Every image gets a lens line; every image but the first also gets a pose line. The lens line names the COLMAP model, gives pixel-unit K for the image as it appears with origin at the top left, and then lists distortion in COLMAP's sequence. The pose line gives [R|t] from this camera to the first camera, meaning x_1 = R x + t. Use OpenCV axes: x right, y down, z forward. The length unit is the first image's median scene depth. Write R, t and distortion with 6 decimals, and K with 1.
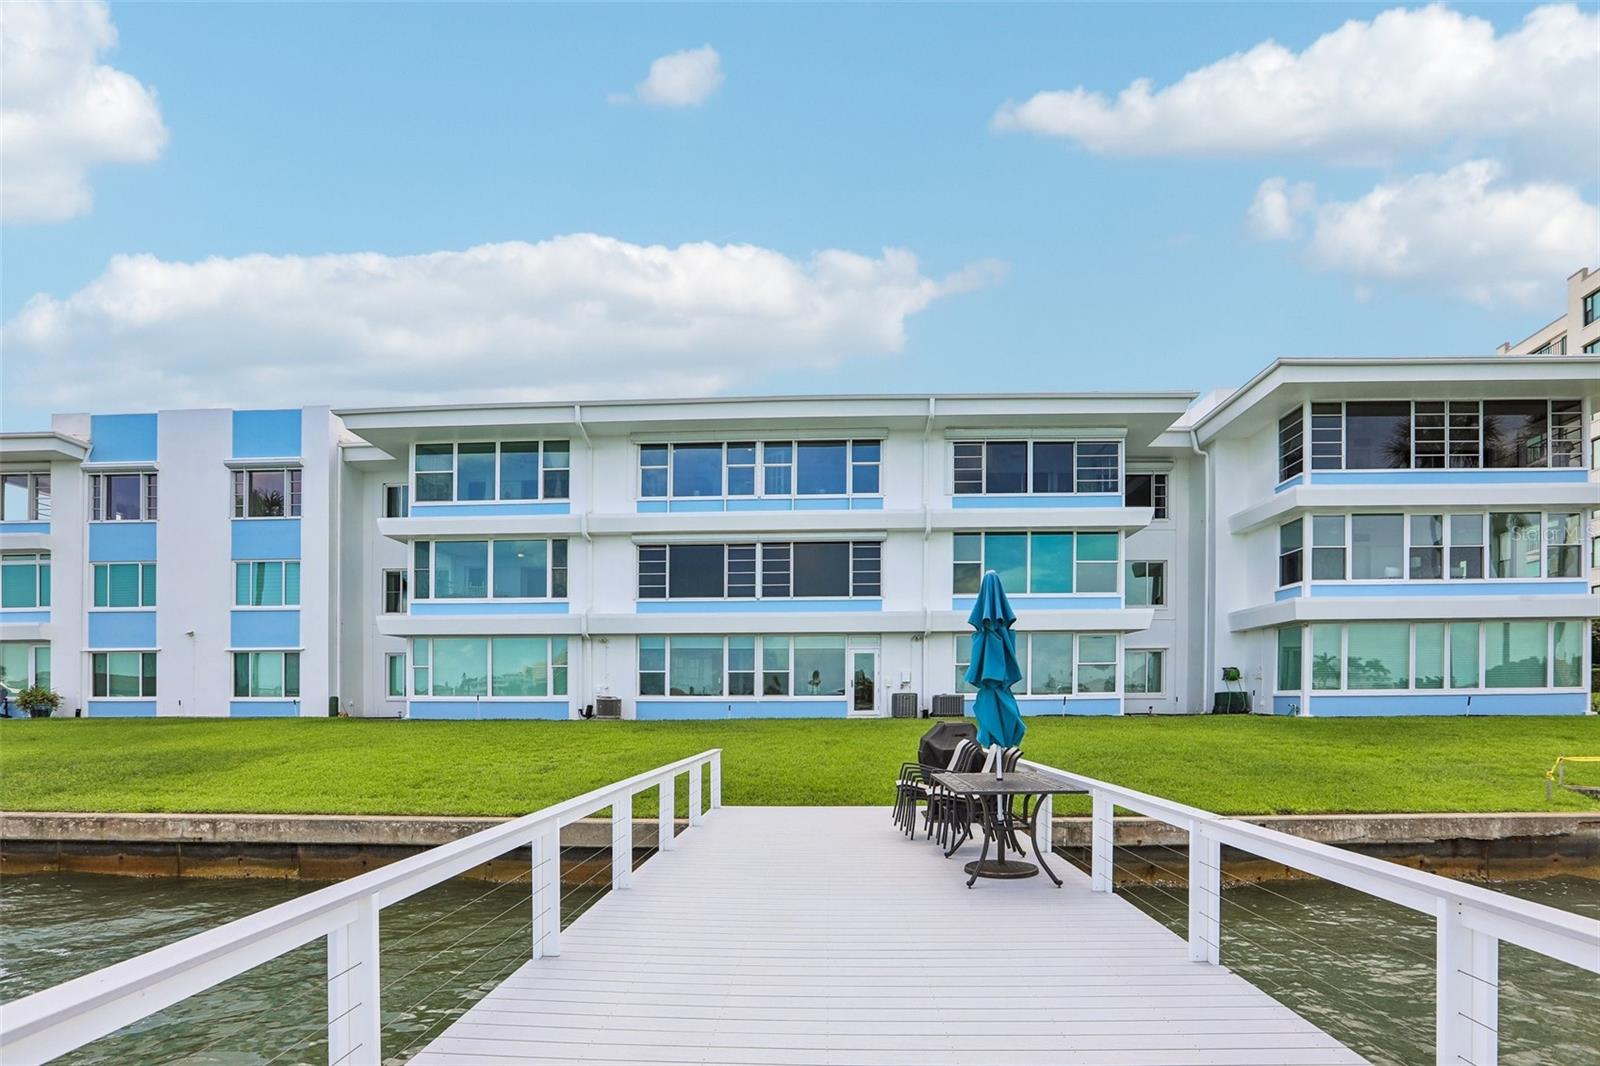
lens RADIAL K [[795.9, 0, 799.0], [0, 795.9, 561.5], [0, 0, 1]] dist [-0.047930, 0.021659]
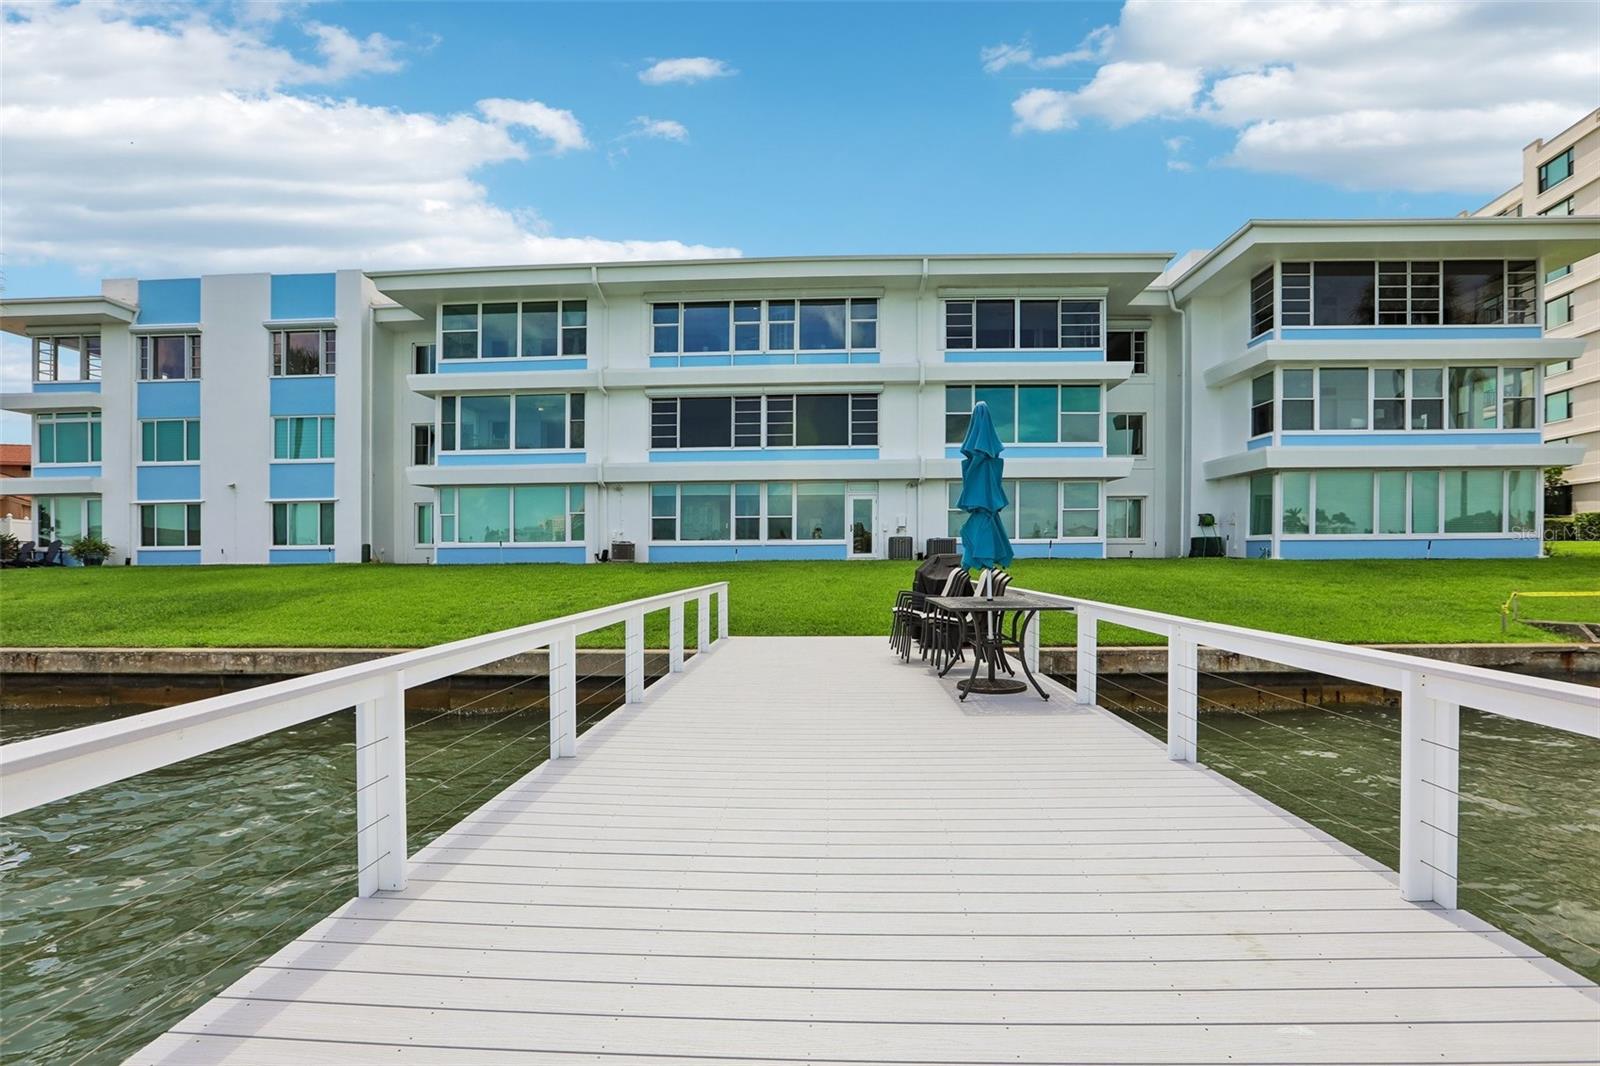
lens RADIAL K [[738.0, 0, 802.3], [0, 738.0, 518.8], [0, 0, 1]] dist [-0.046671, 0.020262]
pose [[0.999999, -0.000933, -0.001066, 0.002171], [0.000940, 0.999976, 0.006897, 0.135996], [0.001059, -0.006898, 0.999976, 0.009464]]
